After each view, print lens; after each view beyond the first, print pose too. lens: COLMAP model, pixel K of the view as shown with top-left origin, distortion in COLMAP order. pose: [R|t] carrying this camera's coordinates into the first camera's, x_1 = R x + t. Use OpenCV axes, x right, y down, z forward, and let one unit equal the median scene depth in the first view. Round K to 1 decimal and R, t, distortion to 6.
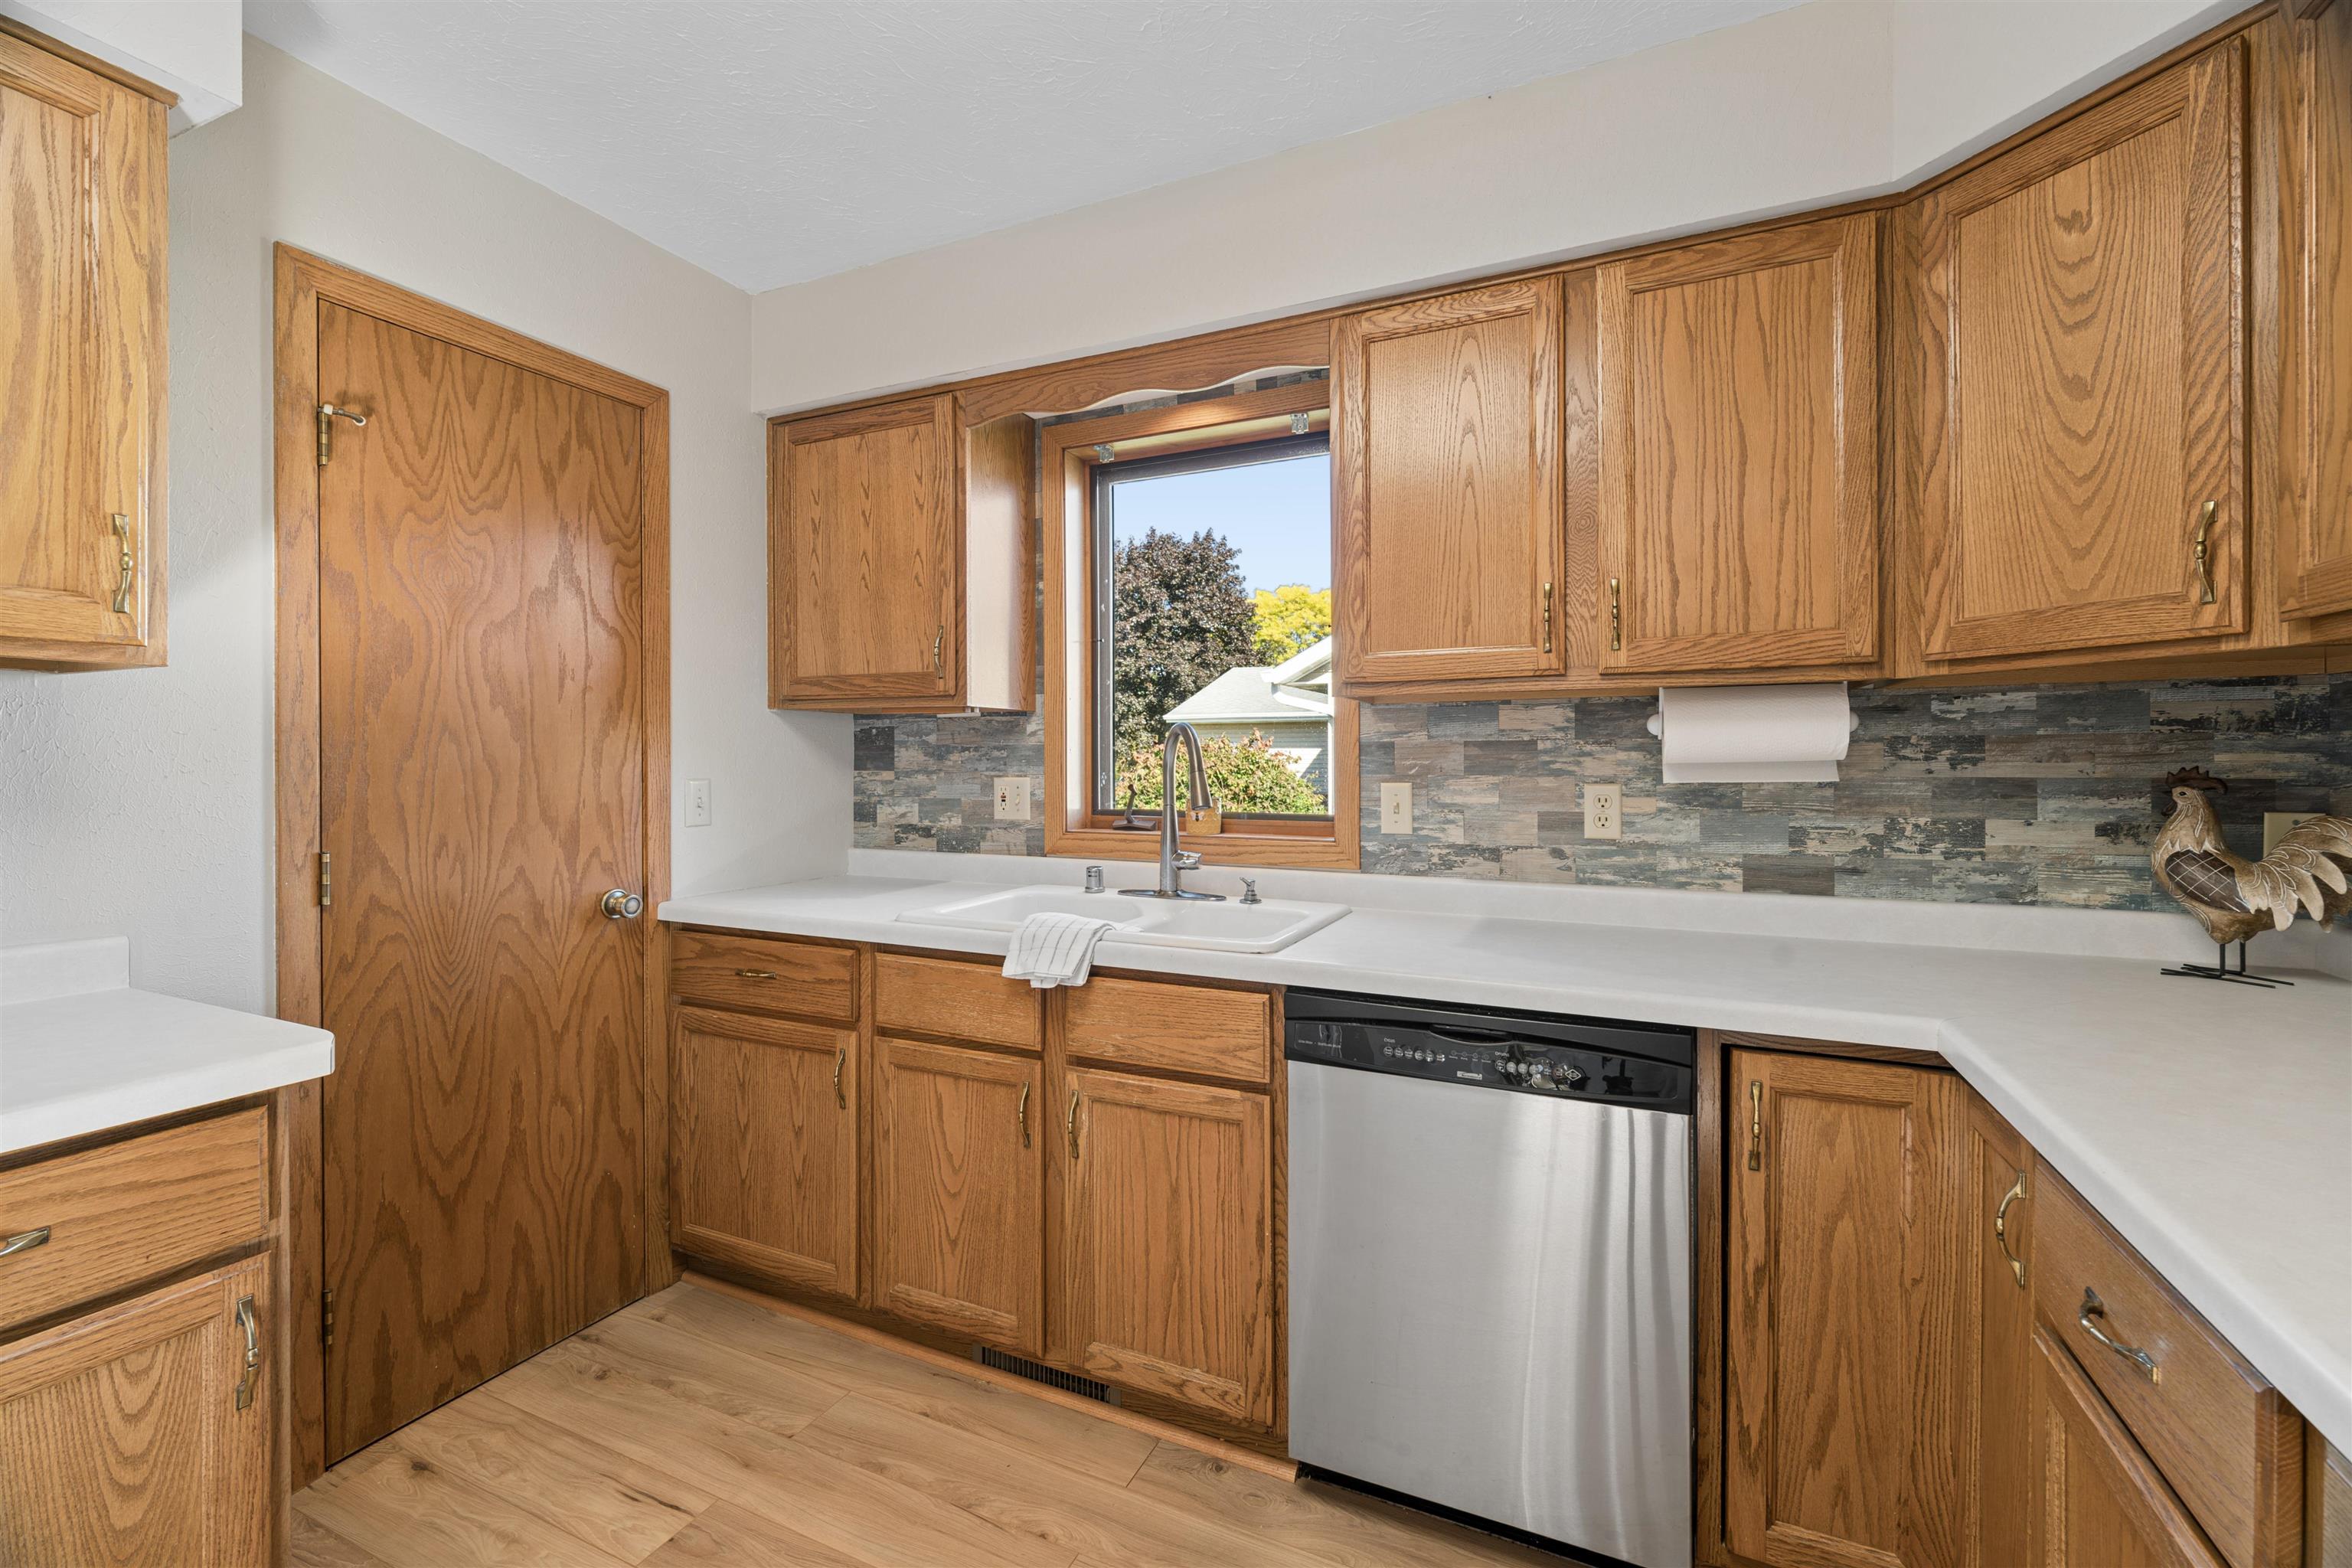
lens RADIAL K [[995.0, 0, 1172.0], [0, 995.0, 757.3], [0, 0, 1]] dist [-0.000258, -0.000186]
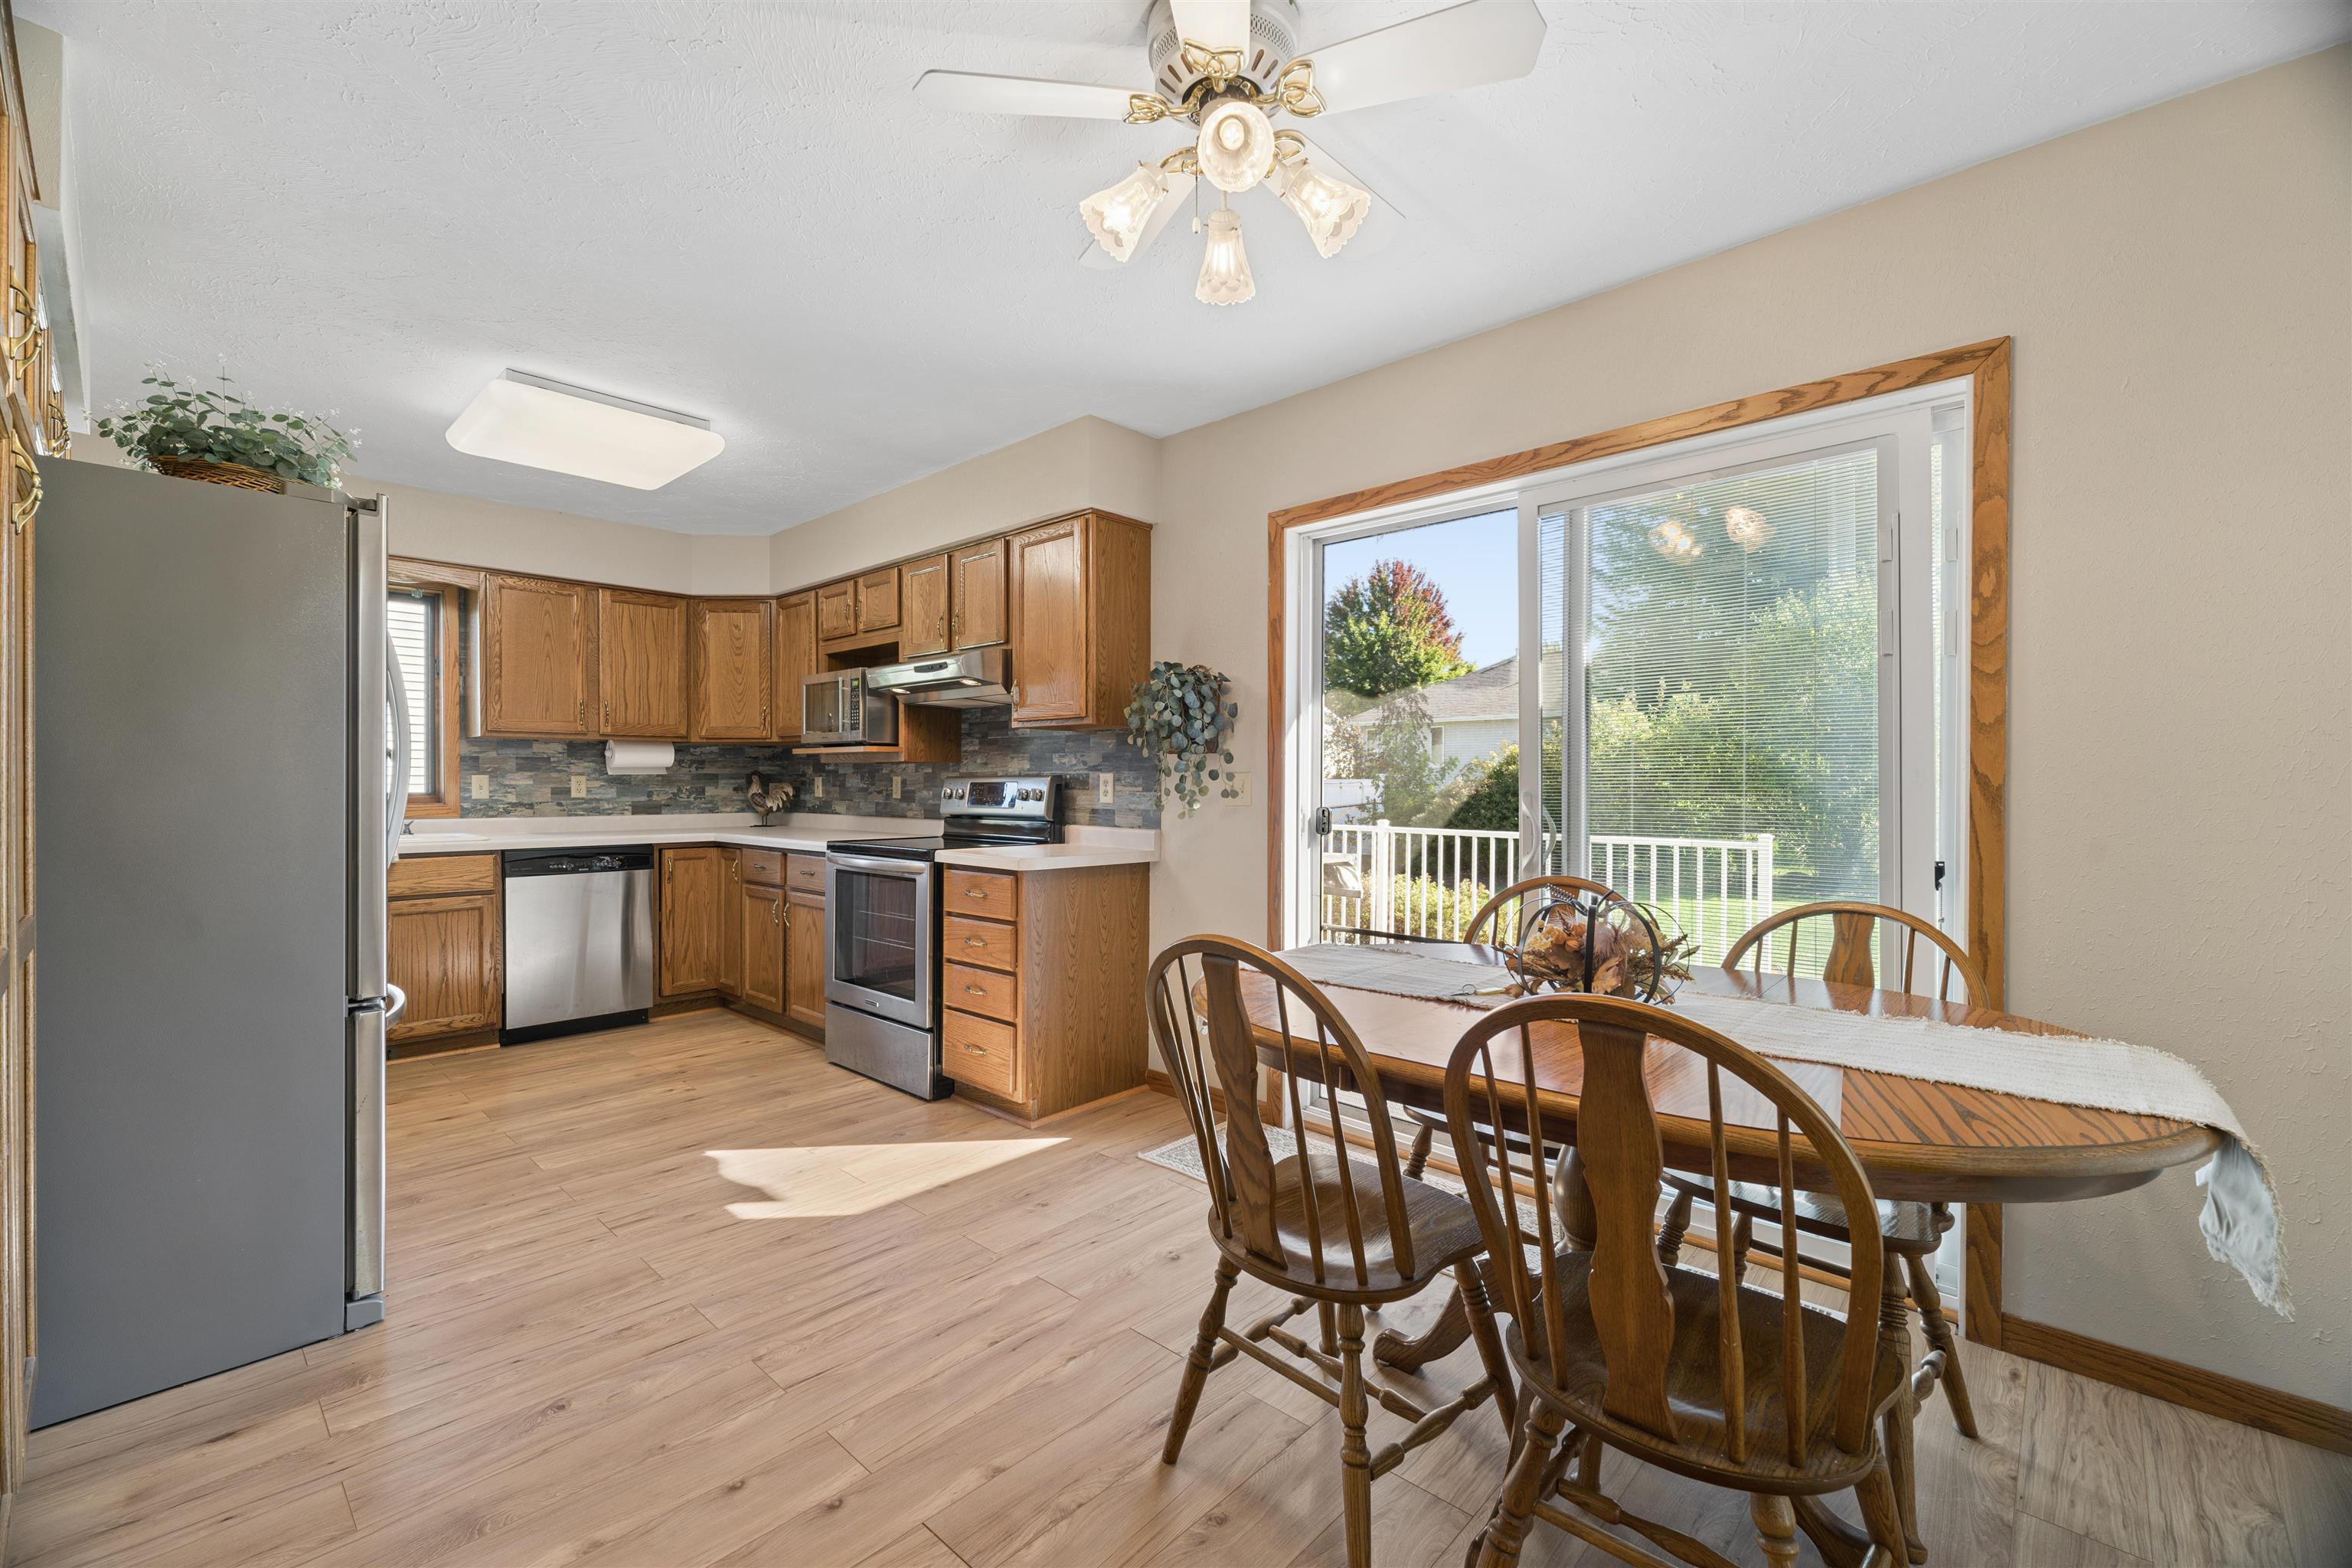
lens RADIAL K [[953.2, 0, 1172.4], [0, 953.2, 797.7], [0, 0, 1]] dist [-0.000329, -0.000121]
pose [[0.297397, -0.014111, 0.954649, -1.583110], [-0.009129, 0.999803, 0.017622, 0.029836], [-0.954710, -0.013956, 0.297210, -1.276706]]
